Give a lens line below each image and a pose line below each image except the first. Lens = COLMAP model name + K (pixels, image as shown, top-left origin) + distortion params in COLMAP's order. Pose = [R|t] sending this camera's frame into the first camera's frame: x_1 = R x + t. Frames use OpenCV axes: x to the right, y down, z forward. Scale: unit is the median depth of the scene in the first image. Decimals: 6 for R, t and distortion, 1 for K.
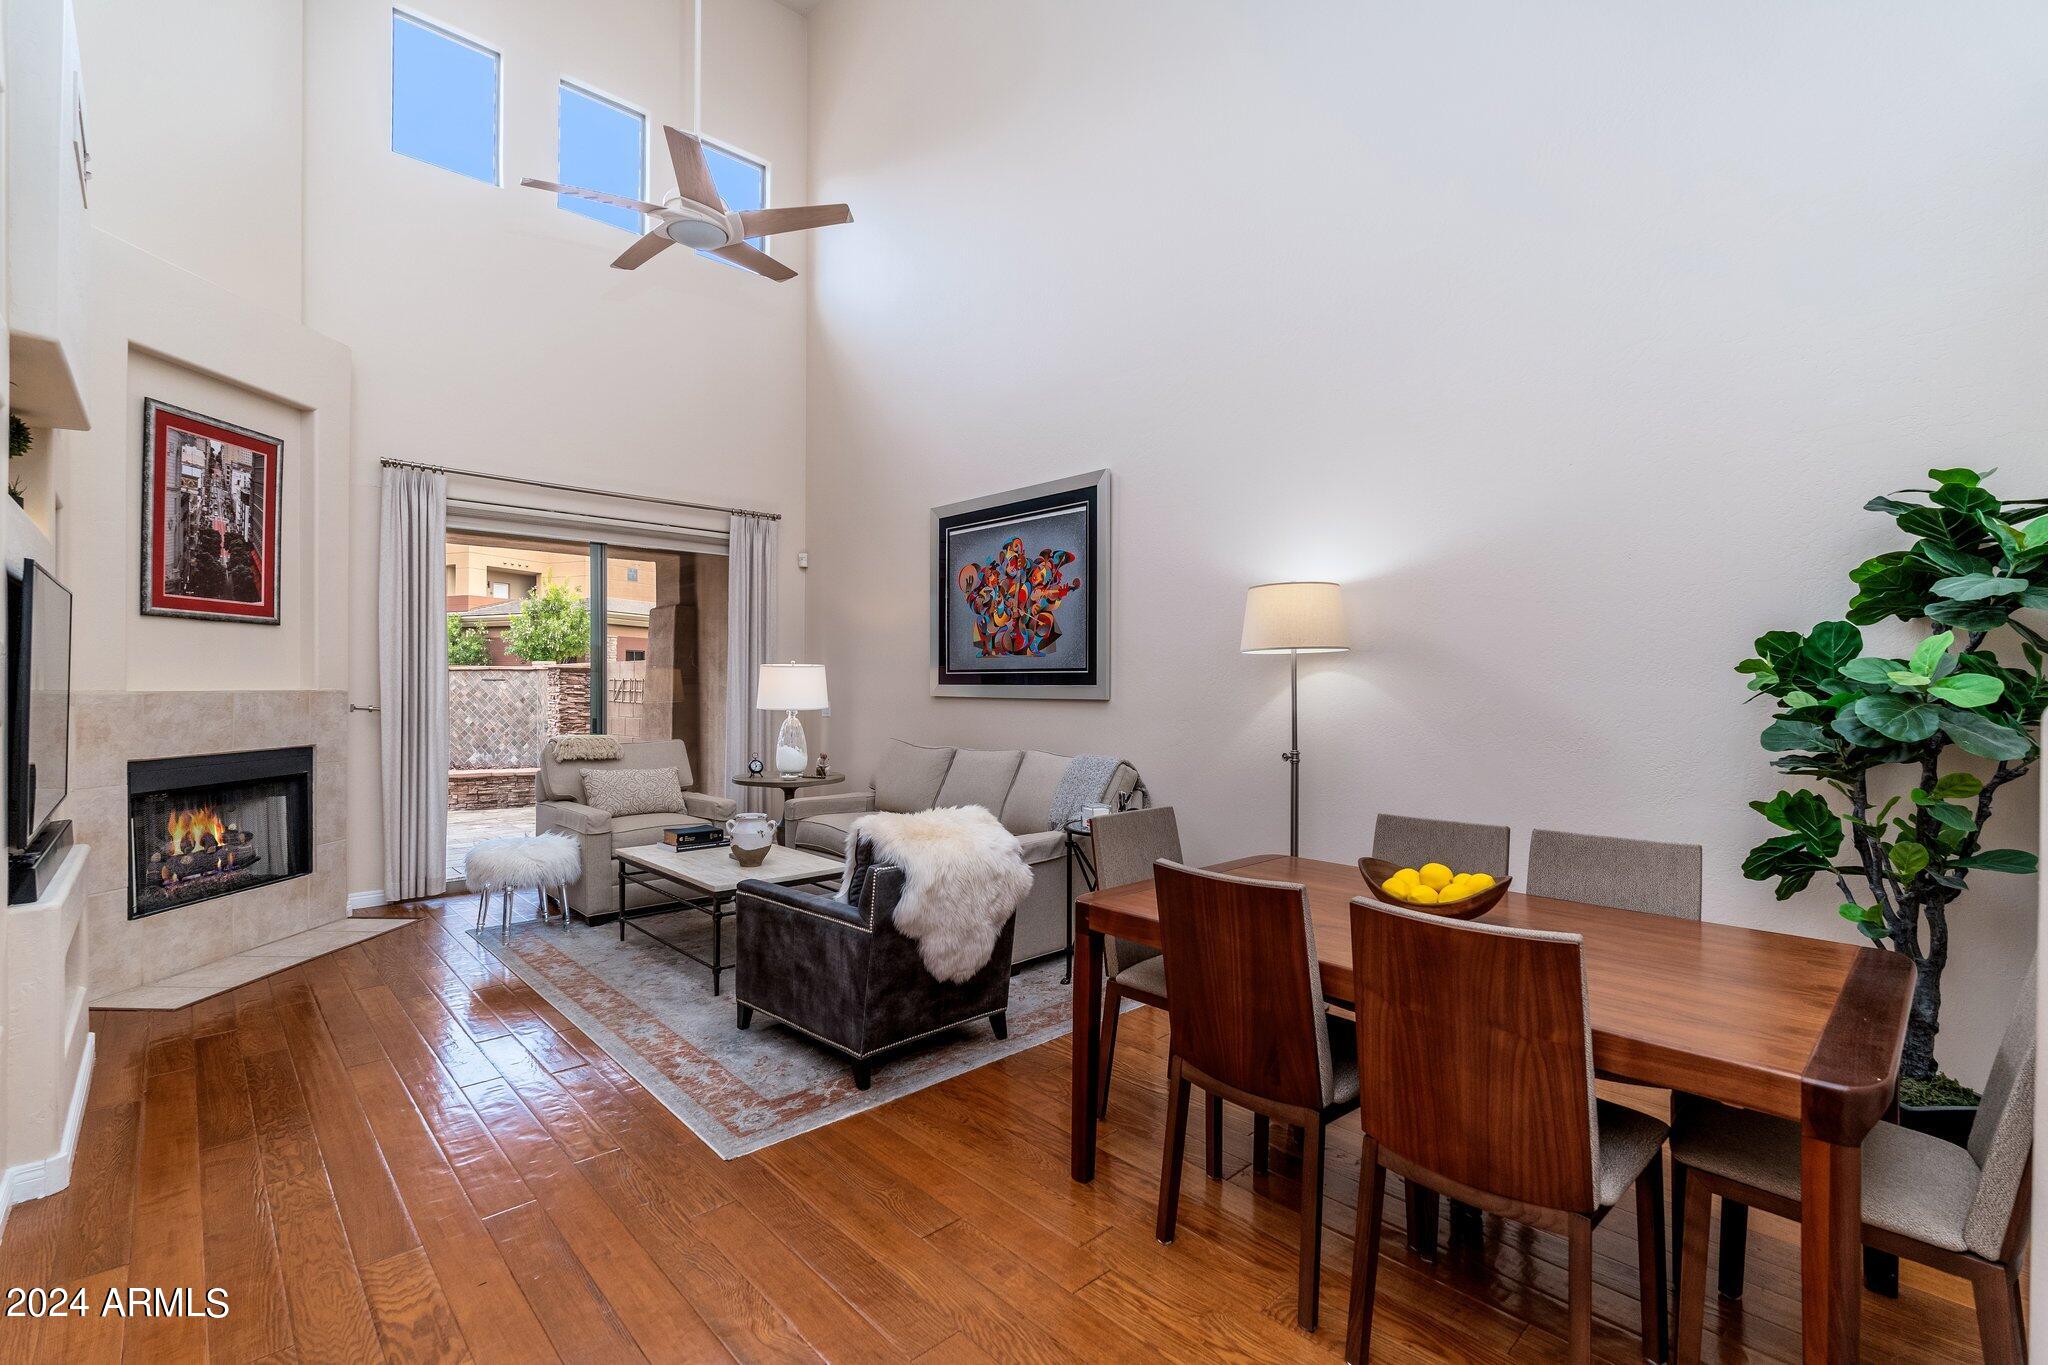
lens RADIAL K [[901.2, 0, 1023.9], [0, 901.2, 687.5], [0, 0, 1]] dist [-0.007685, 0.001371]
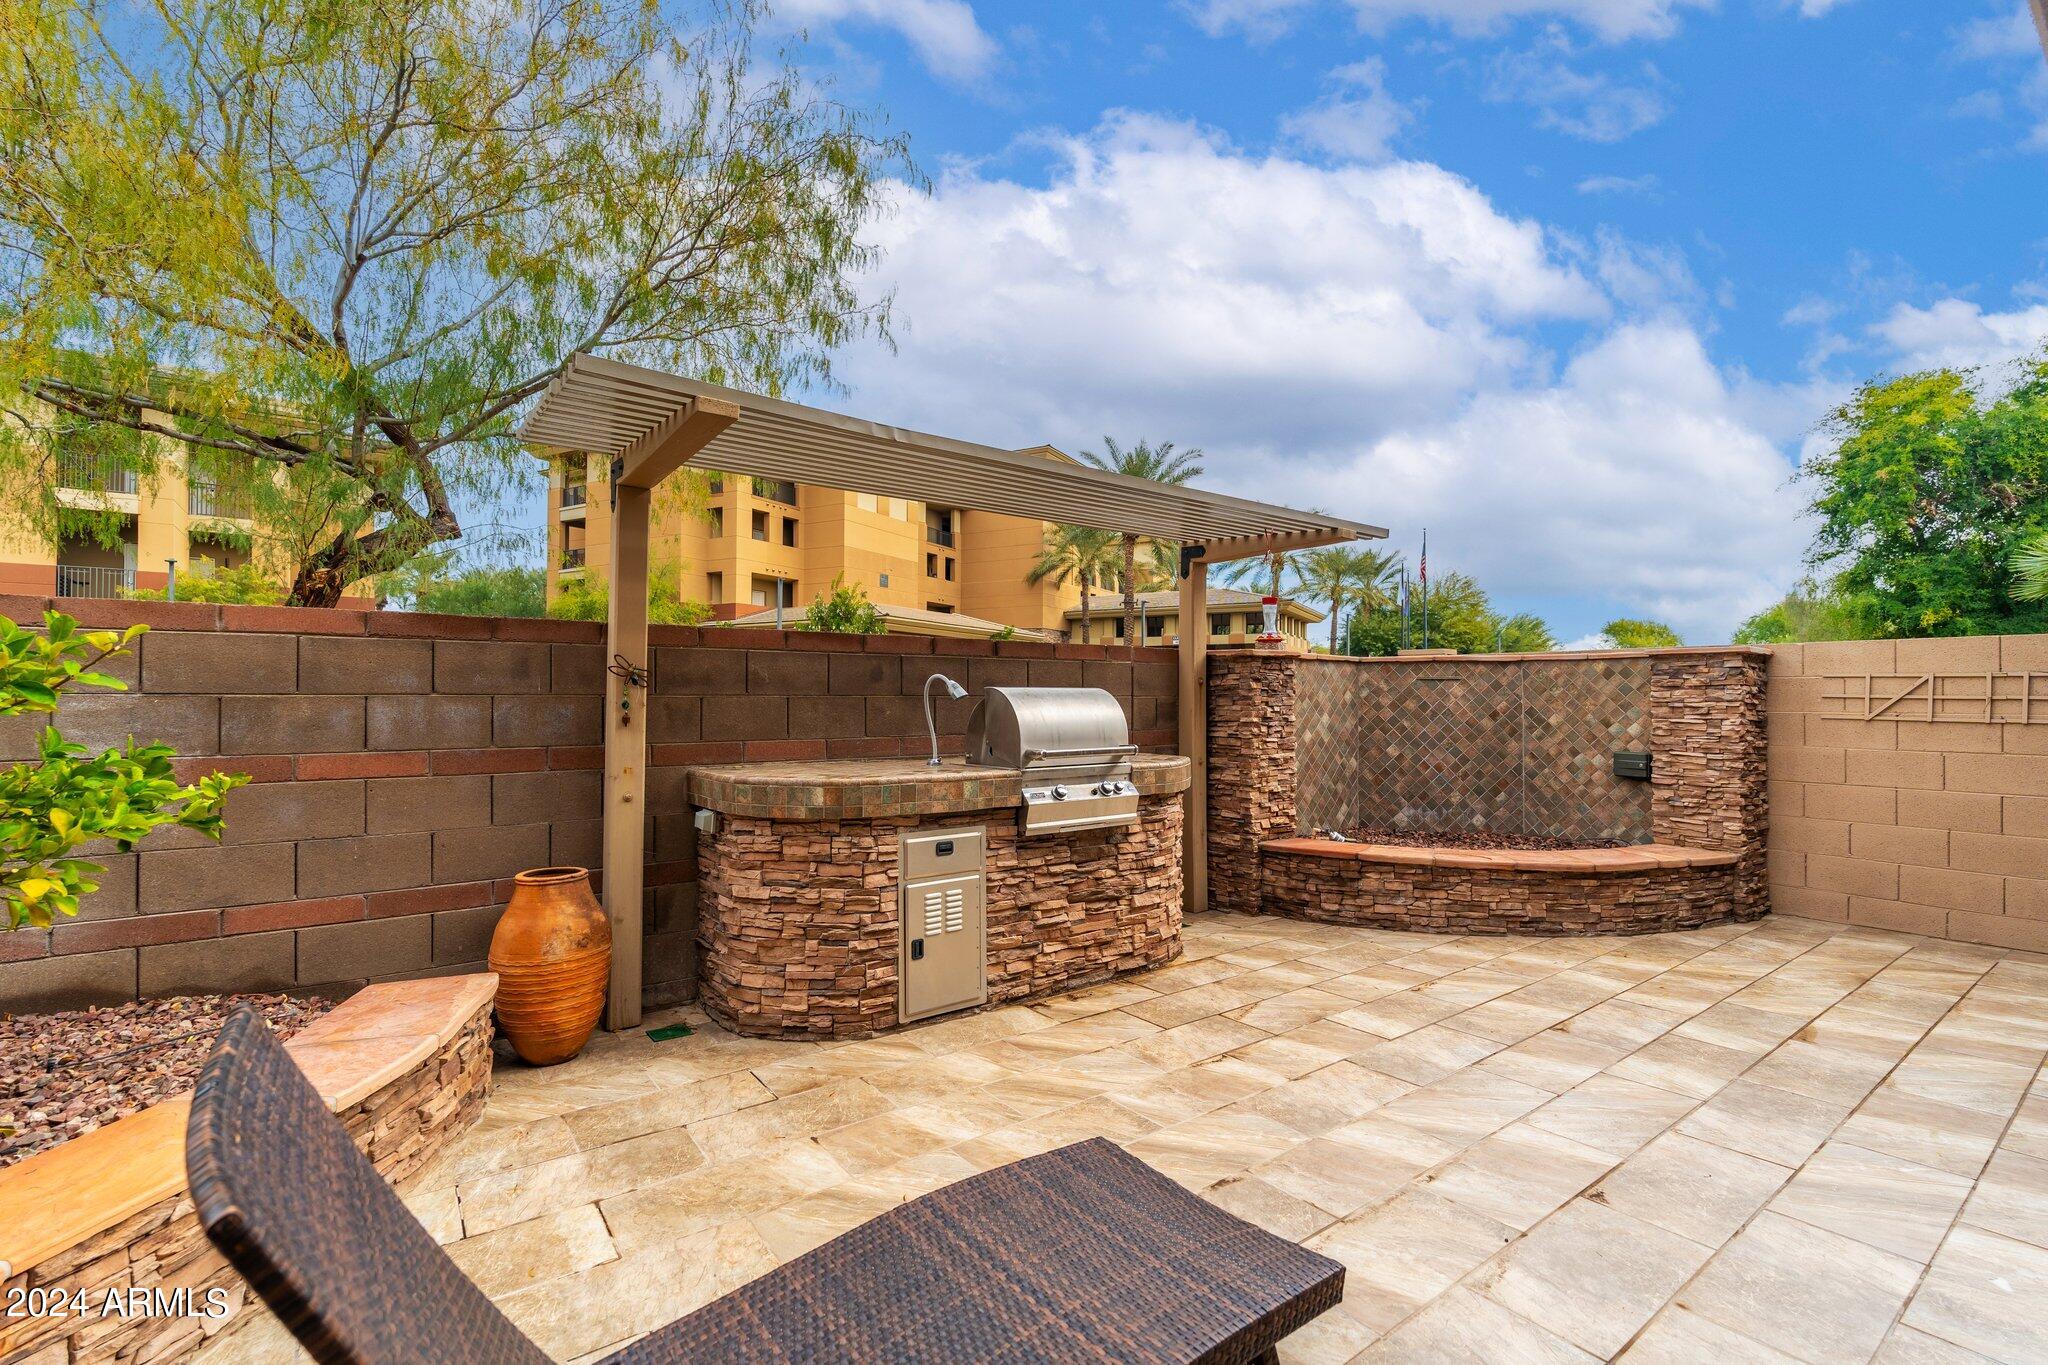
lens RADIAL K [[901.2, 0, 1031.9], [0, 901.2, 679.9], [0, 0, 1]] dist [-0.007685, 0.001371]
pose [[0.993017, -0.004219, -0.117898, -2.025405], [0.001397, 0.999711, -0.024007, 0.013627], [0.117965, 0.023675, 0.992735, 1.061166]]
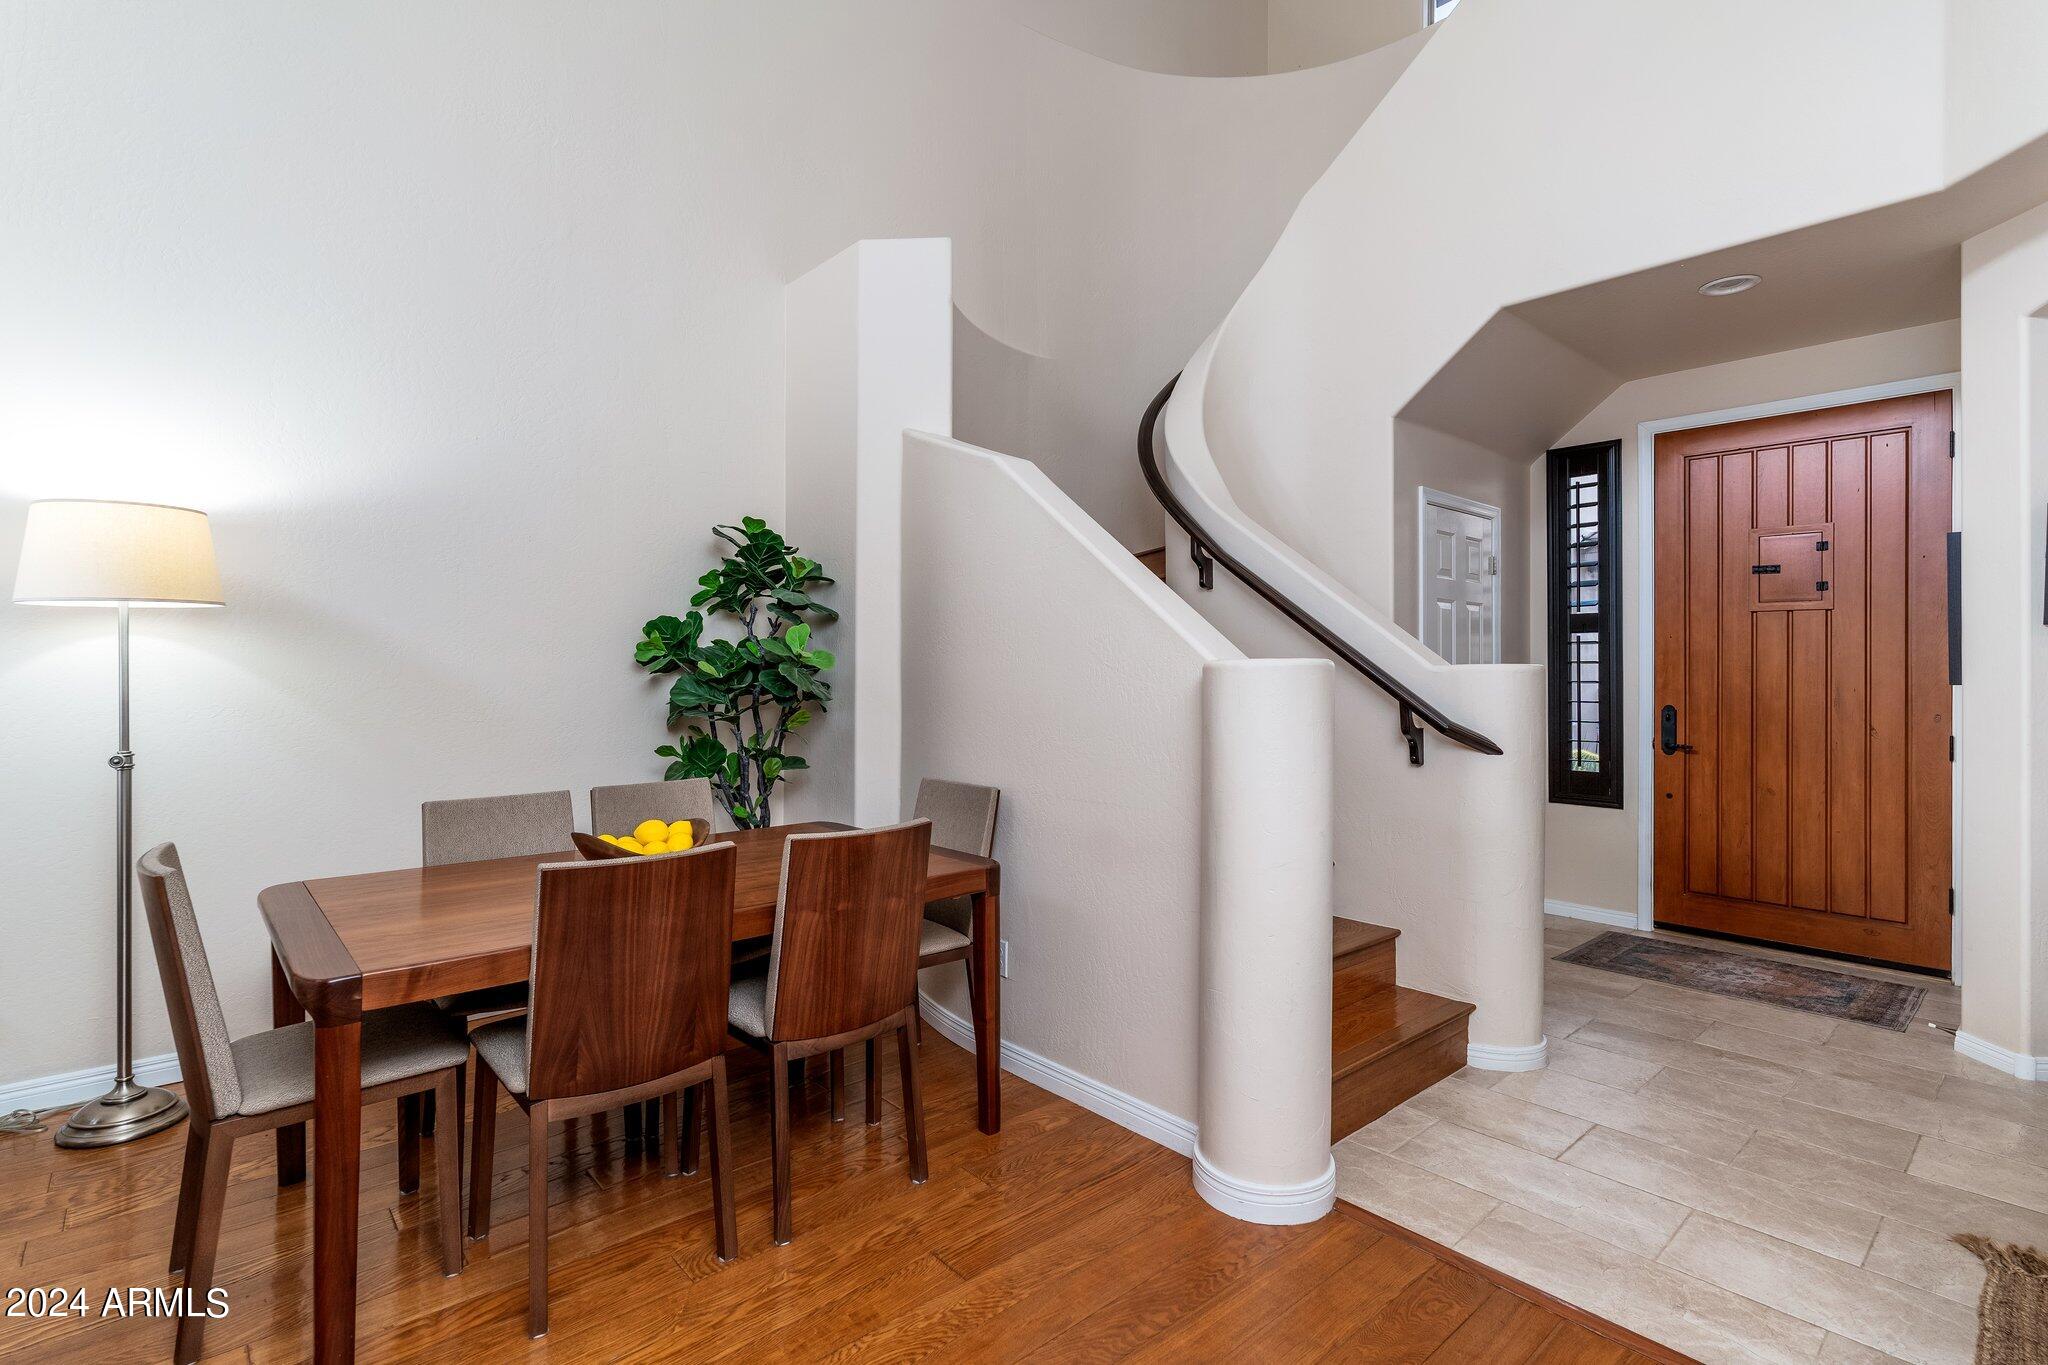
lens RADIAL K [[985.7, 0, 1026.8], [0, 985.7, 663.8], [0, 0, 1]] dist [-0.009995, 0.003228]
pose [[0.013776, -0.000844, 0.999905, -0.292390], [0.000863, 0.999999, 0.000833, 0.003087], [-0.999905, 0.000851, 0.013776, 0.219640]]
